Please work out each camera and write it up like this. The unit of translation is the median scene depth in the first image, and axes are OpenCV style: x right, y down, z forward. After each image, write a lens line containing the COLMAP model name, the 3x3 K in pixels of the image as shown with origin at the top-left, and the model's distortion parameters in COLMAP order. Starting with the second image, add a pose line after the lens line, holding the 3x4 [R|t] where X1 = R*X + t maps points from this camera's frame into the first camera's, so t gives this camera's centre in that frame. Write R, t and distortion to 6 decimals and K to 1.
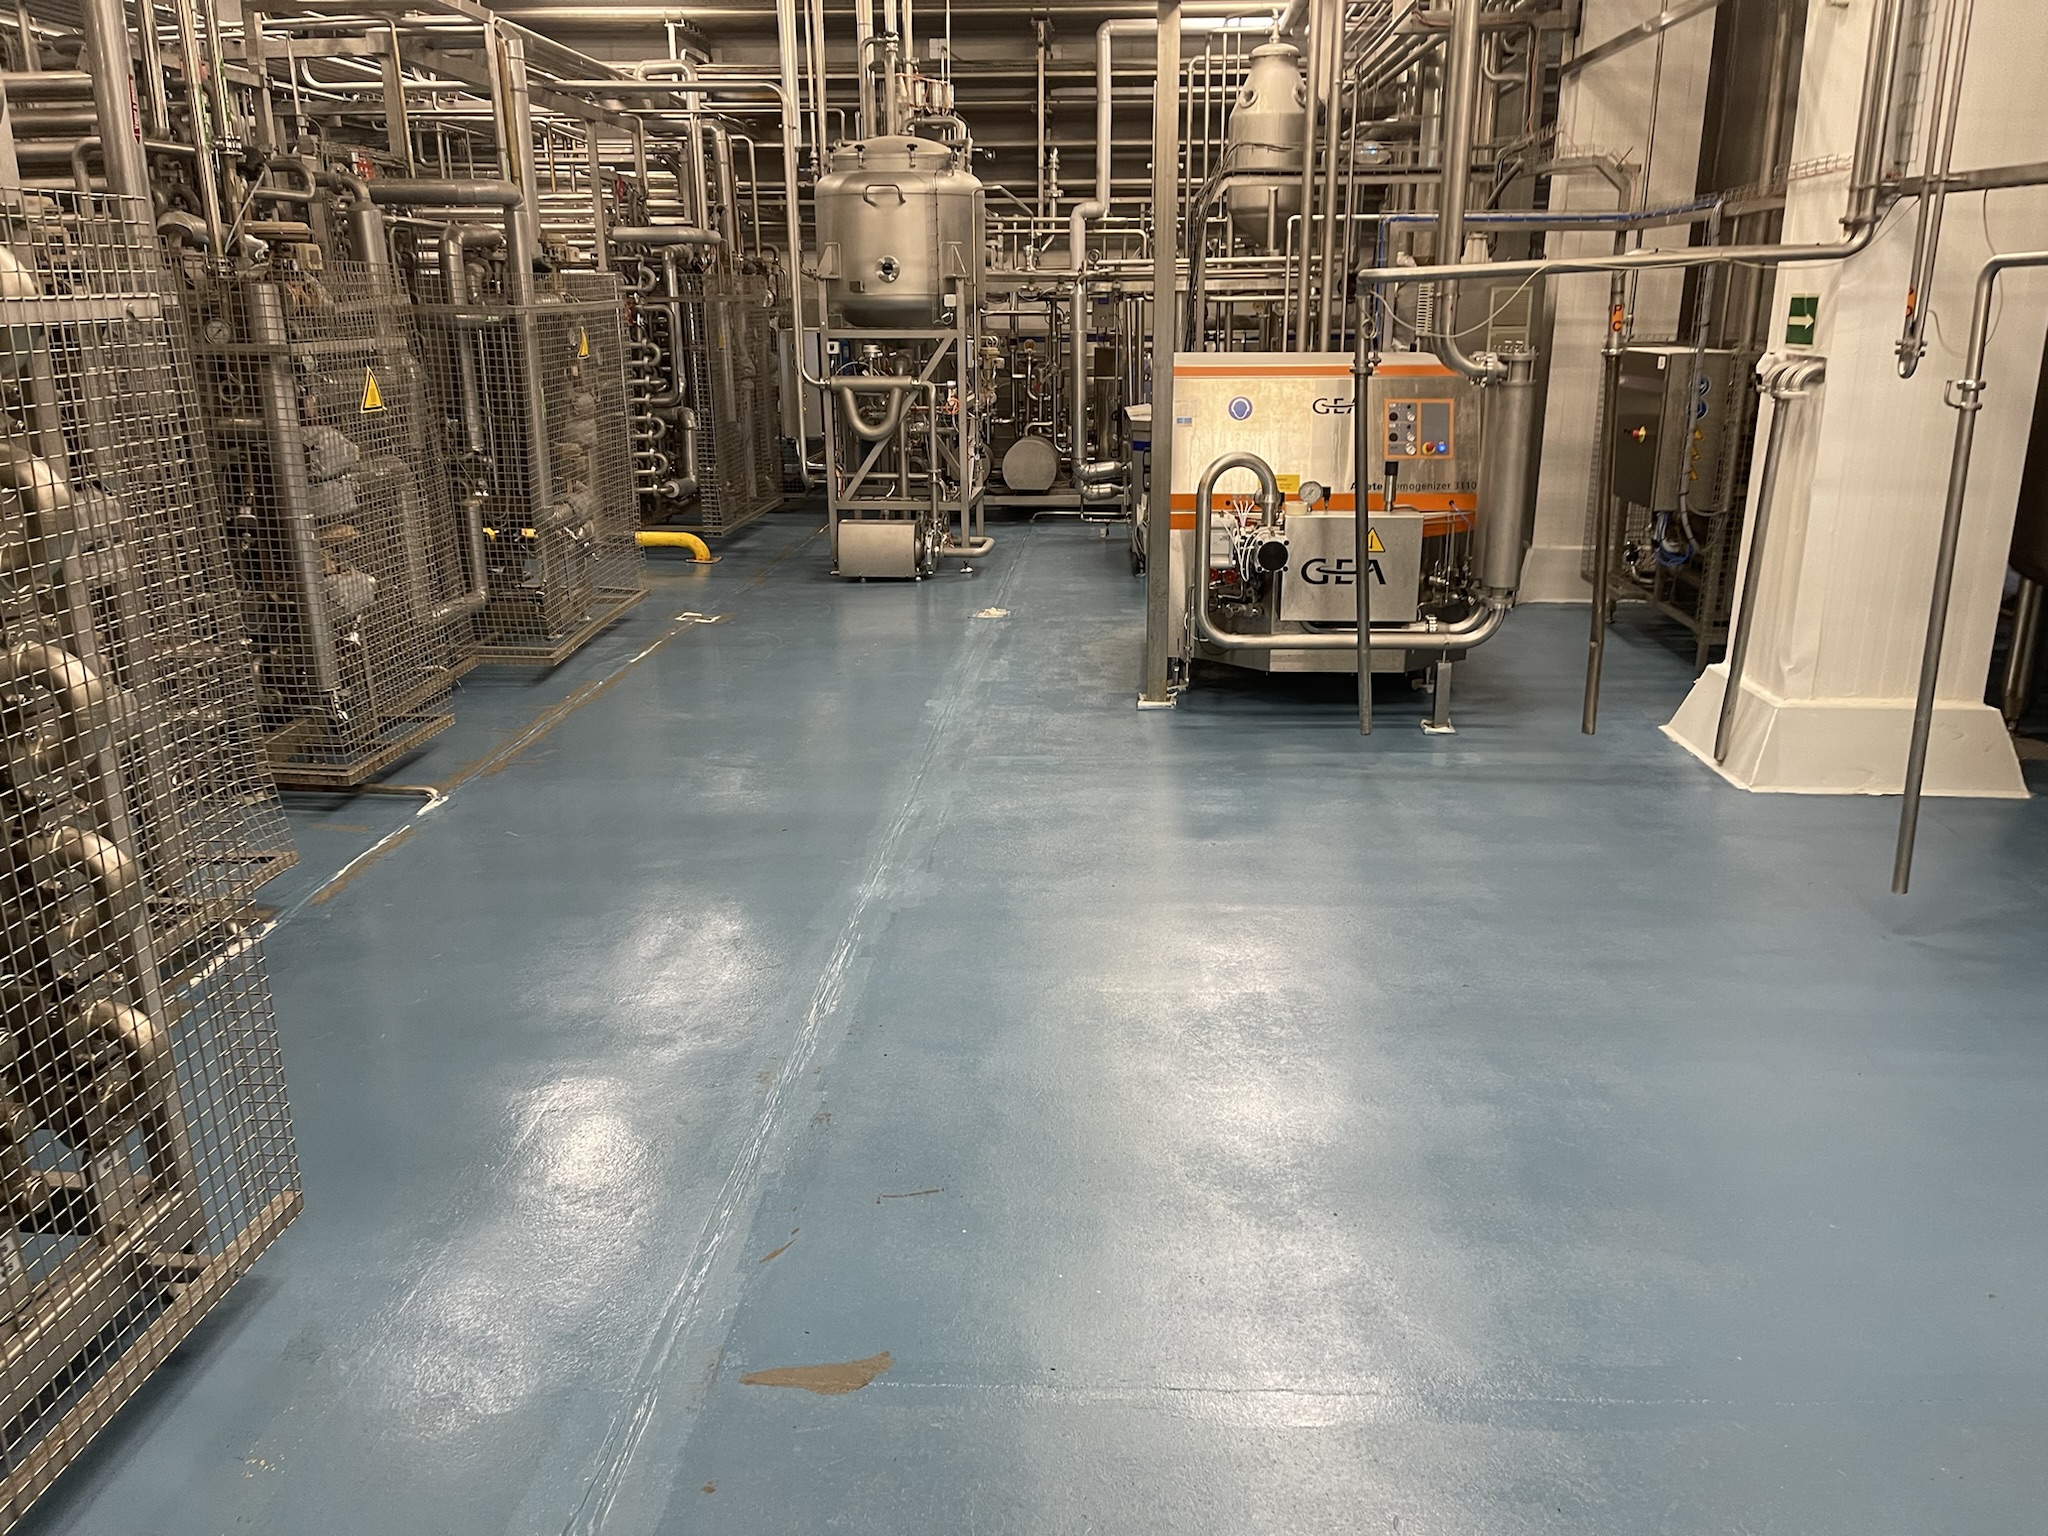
lens RADIAL K [[1514.8, 0, 1021.6], [0, 1514.8, 774.2], [0, 0, 1]] dist [0.066532, -0.091442]
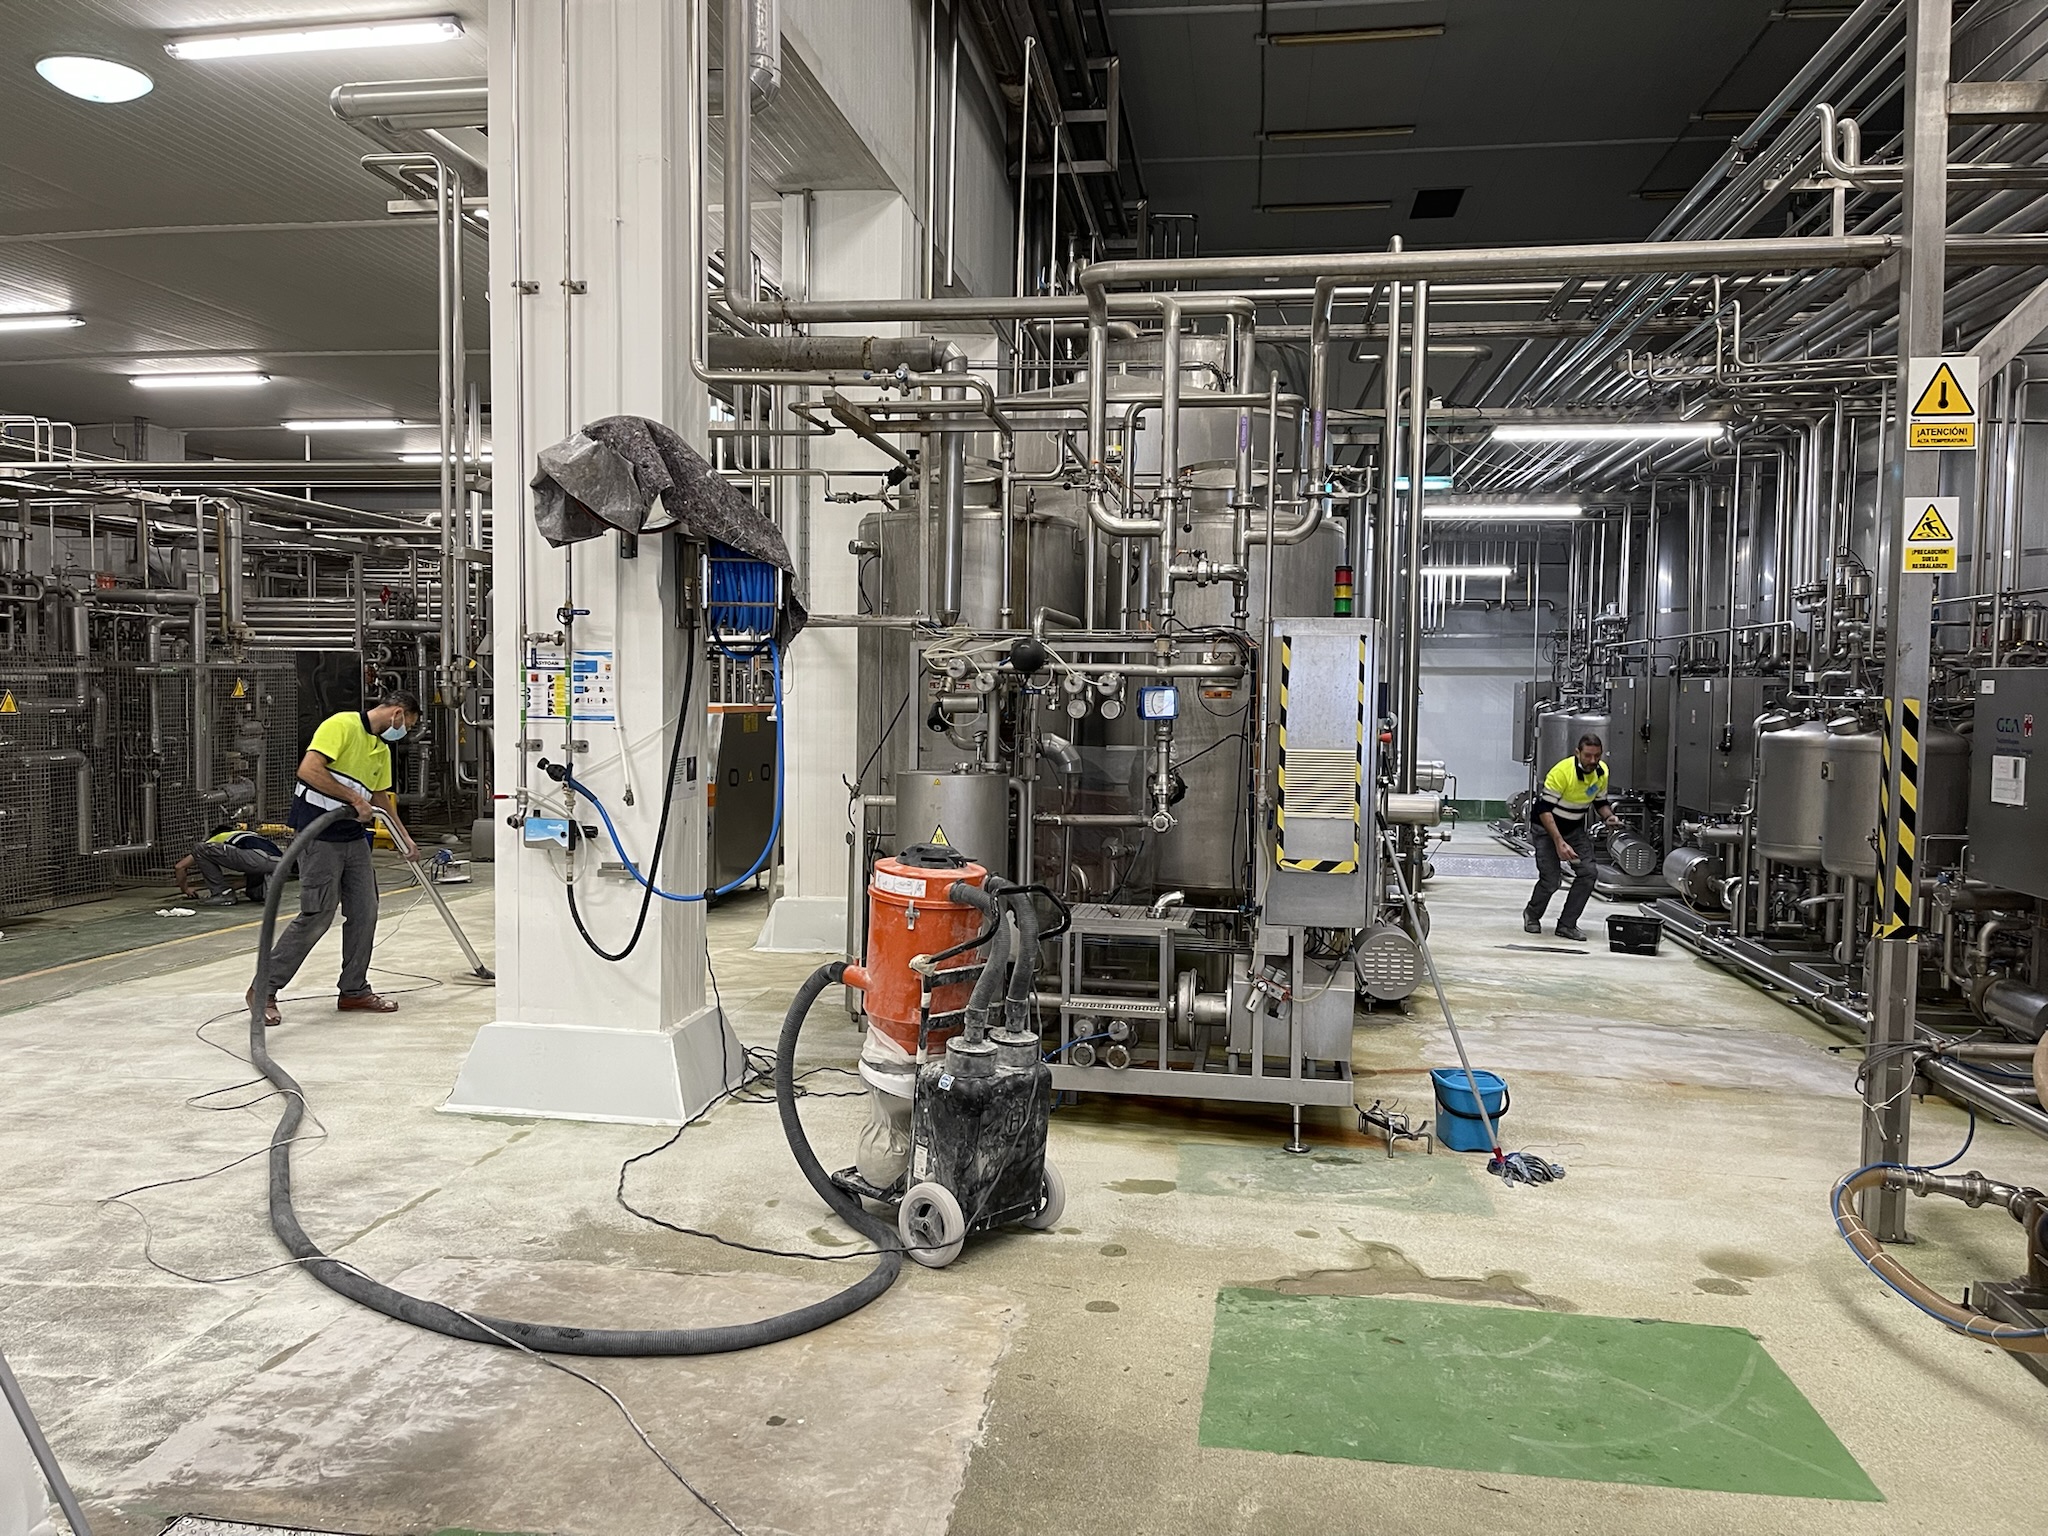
lens RADIAL K [[1514.8, 0, 1021.6], [0, 1514.8, 774.2], [0, 0, 1]] dist [0.066532, -0.091442]
pose [[0.996707, 0.023785, -0.077520, 0.496782], [-0.042277, 0.968222, -0.246495, 0.120813], [0.069193, 0.248960, 0.966039, -0.339852]]
